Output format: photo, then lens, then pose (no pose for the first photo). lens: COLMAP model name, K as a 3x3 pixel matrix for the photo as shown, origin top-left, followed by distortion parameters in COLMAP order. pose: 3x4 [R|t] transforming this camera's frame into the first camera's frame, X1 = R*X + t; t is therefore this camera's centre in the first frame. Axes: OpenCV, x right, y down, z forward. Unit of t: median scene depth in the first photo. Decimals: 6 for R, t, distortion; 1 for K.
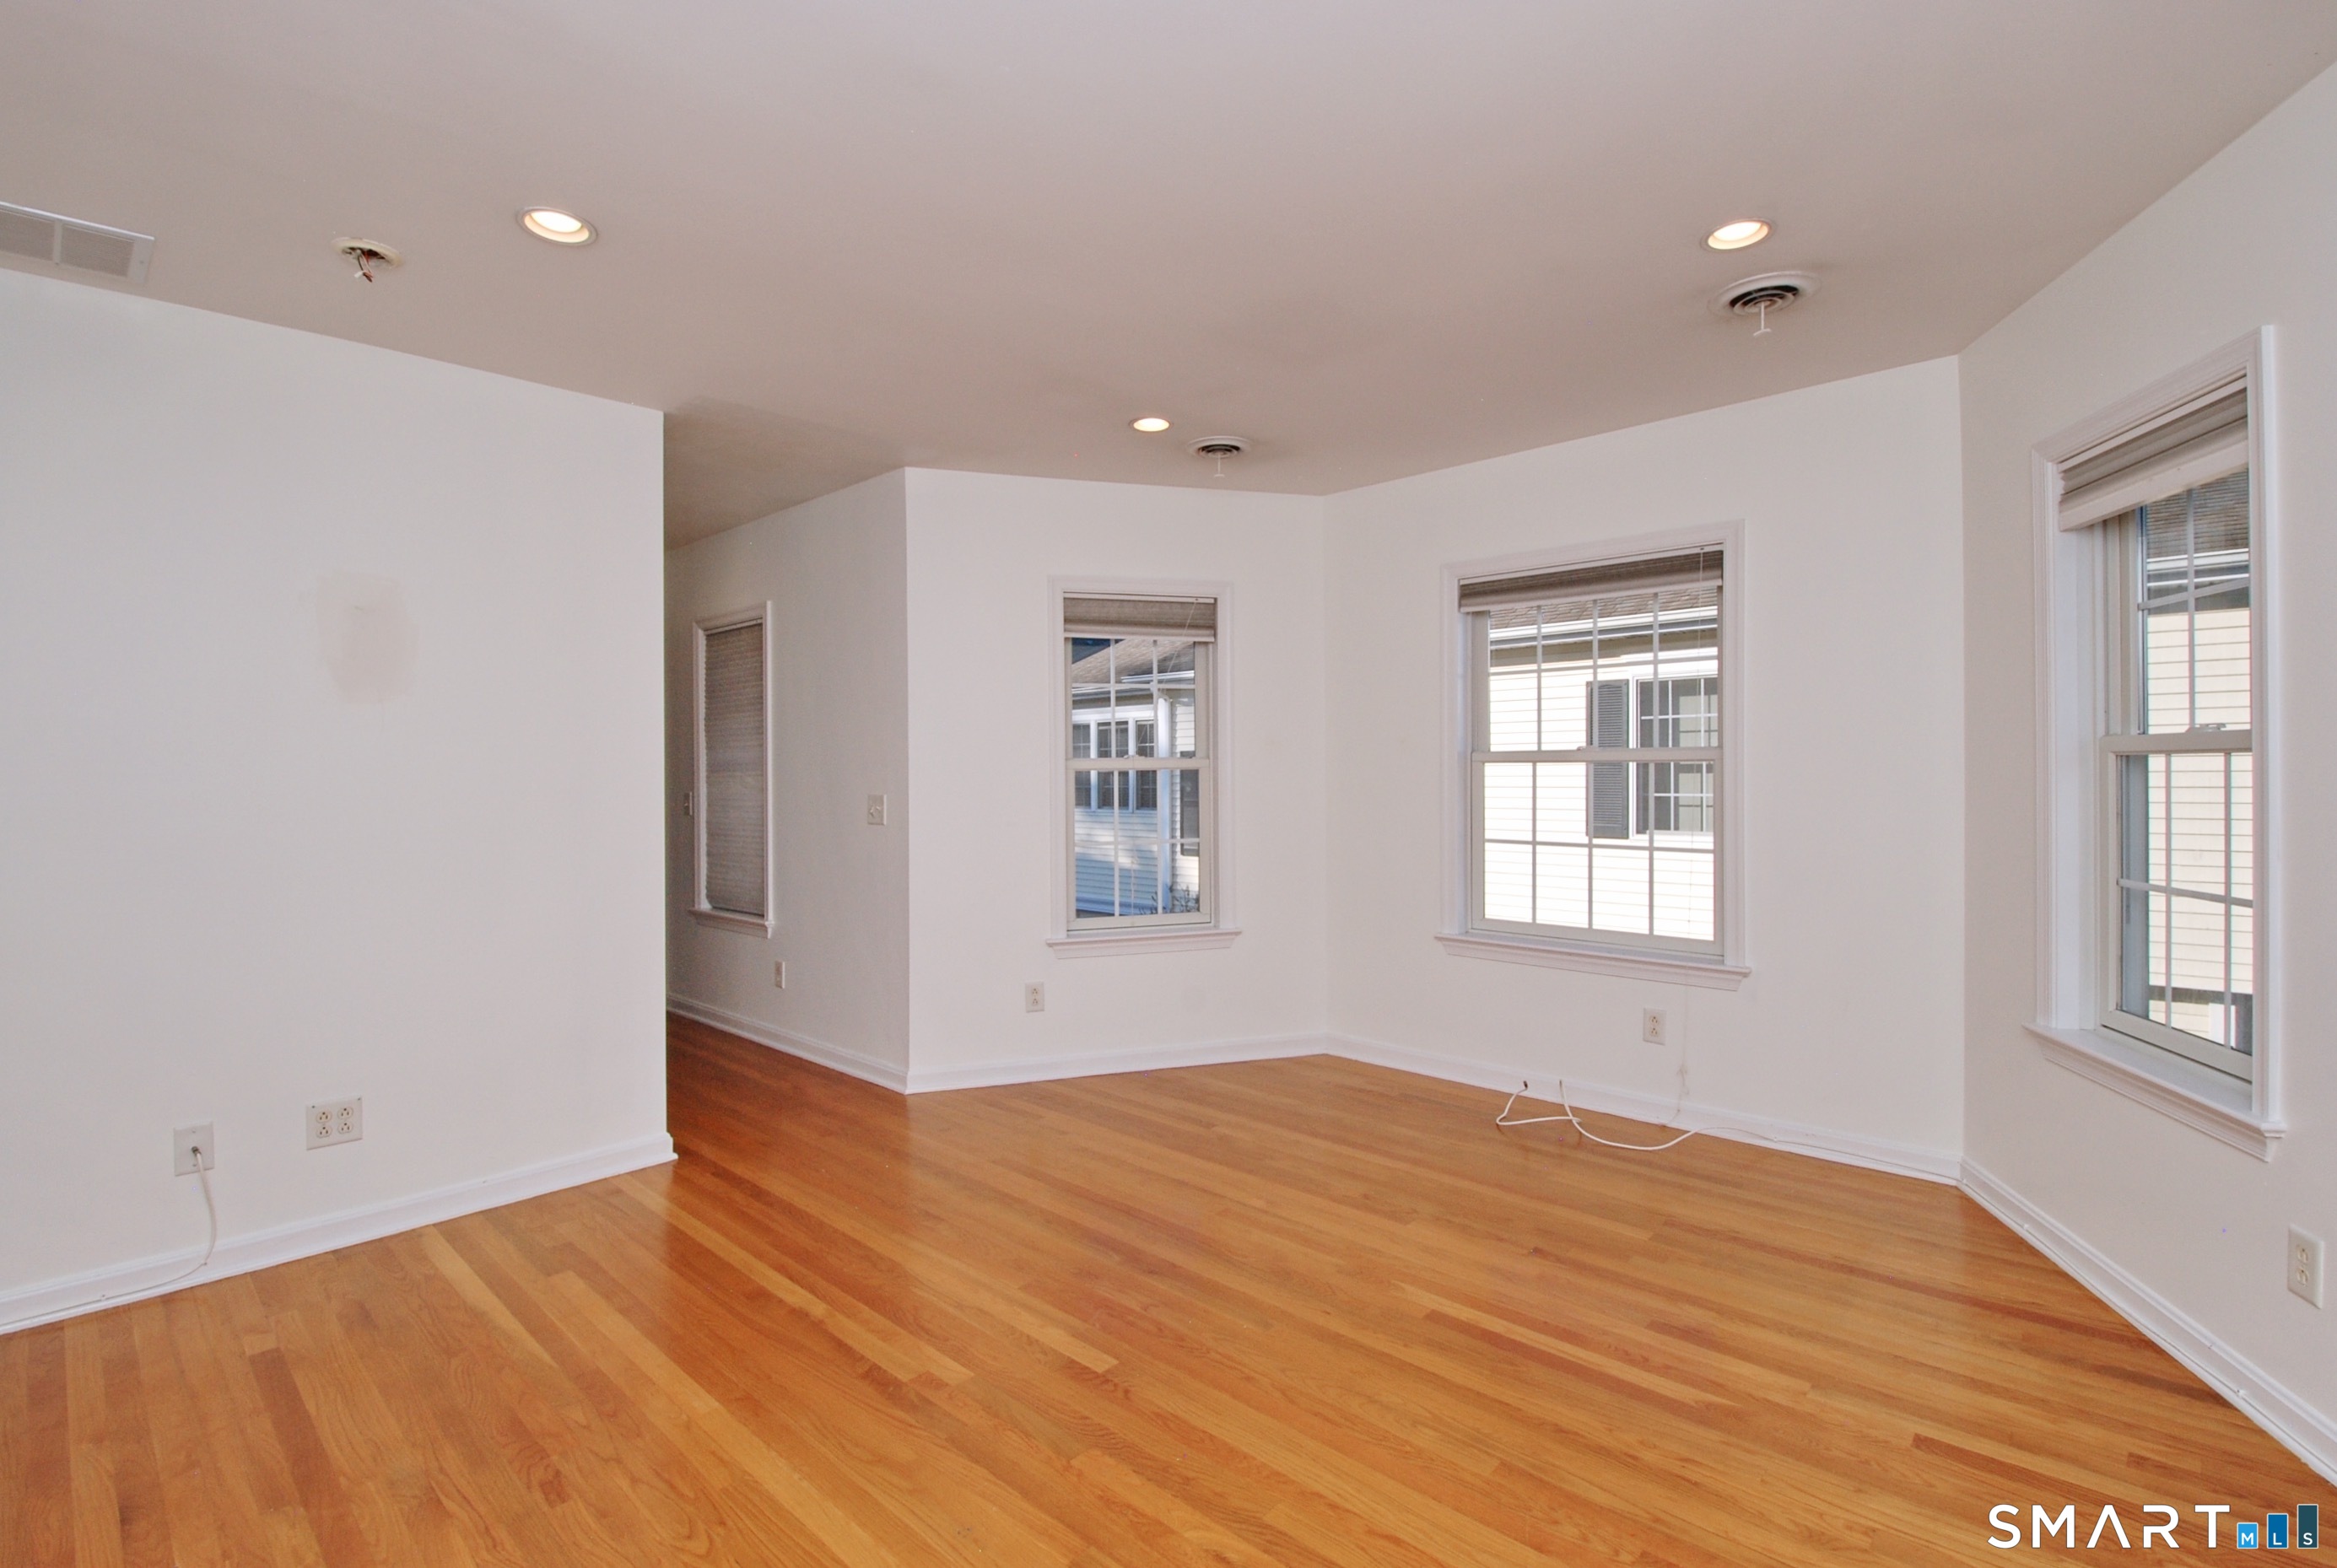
lens RADIAL K [[1044.5, 0, 1171.5], [0, 1044.5, 784.0], [0, 0, 1]] dist [0.027294, -0.024433]
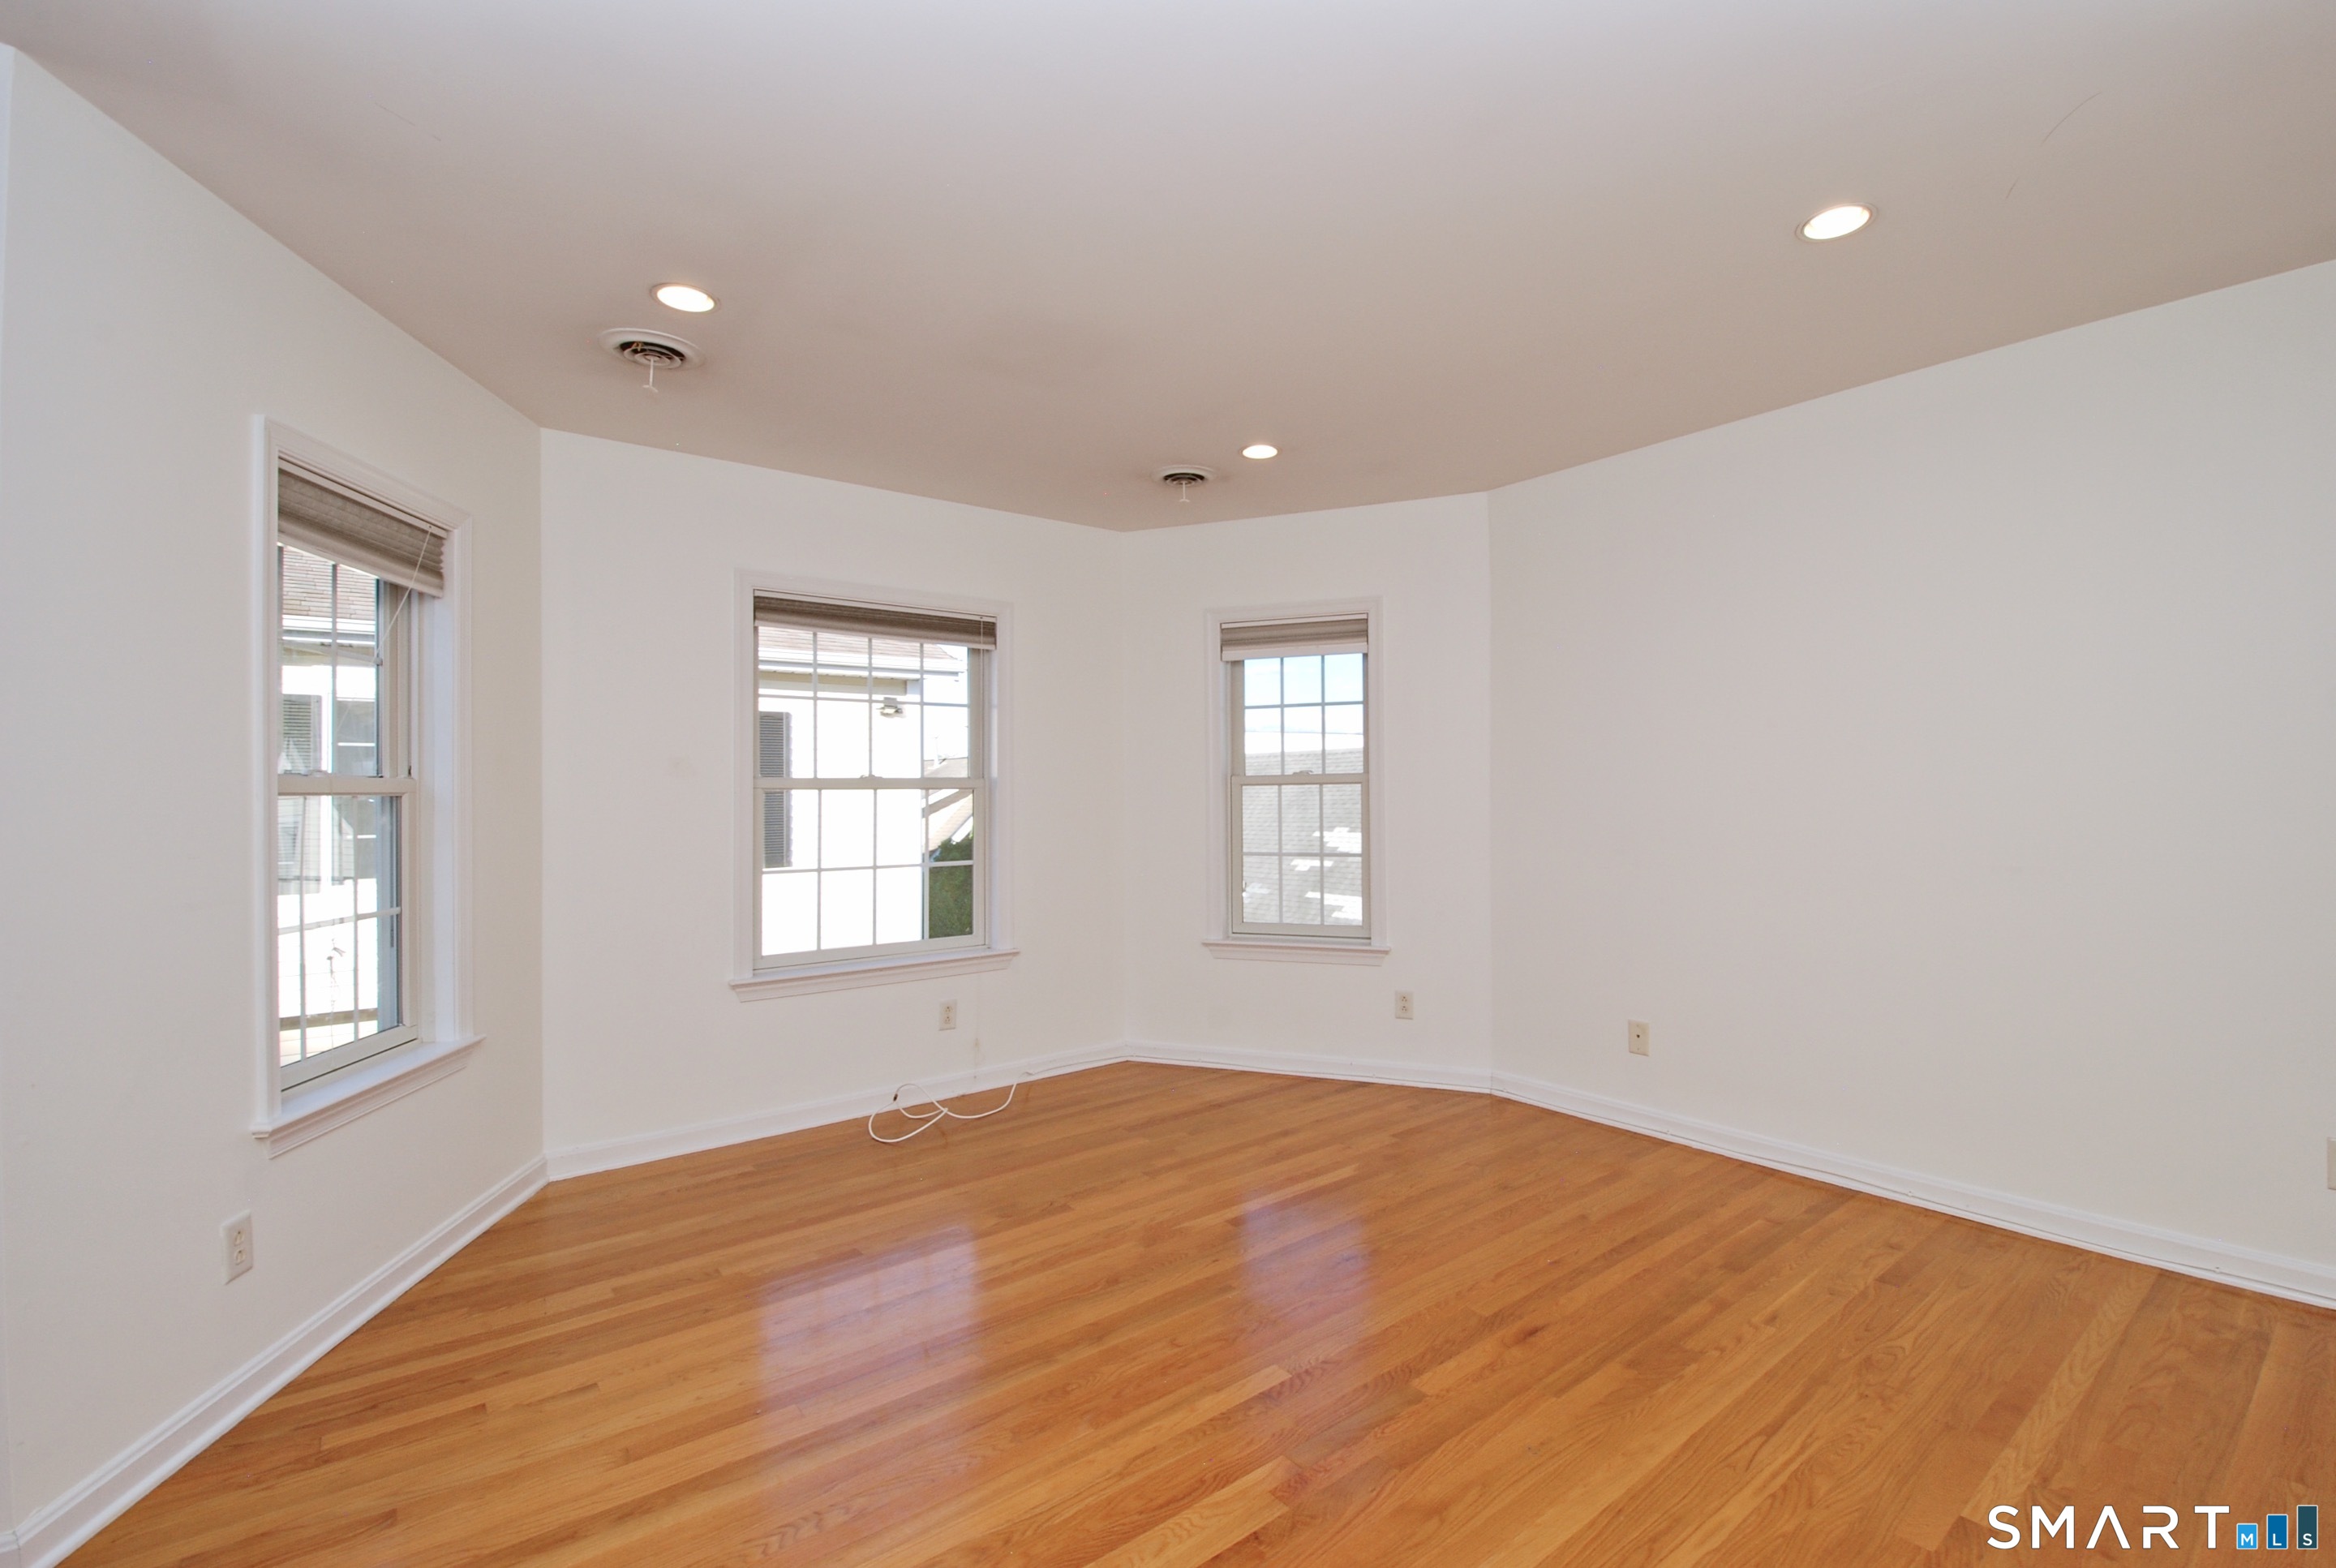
lens RADIAL K [[1044.3, 0, 1171.0], [0, 1044.3, 784.0], [0, 0, 1]] dist [0.027294, -0.024433]
pose [[0.150576, 0.022541, 0.988341, -0.714437], [0.021722, 0.999423, -0.026103, 0.009699], [-0.988360, 0.025399, 0.150000, 0.617260]]
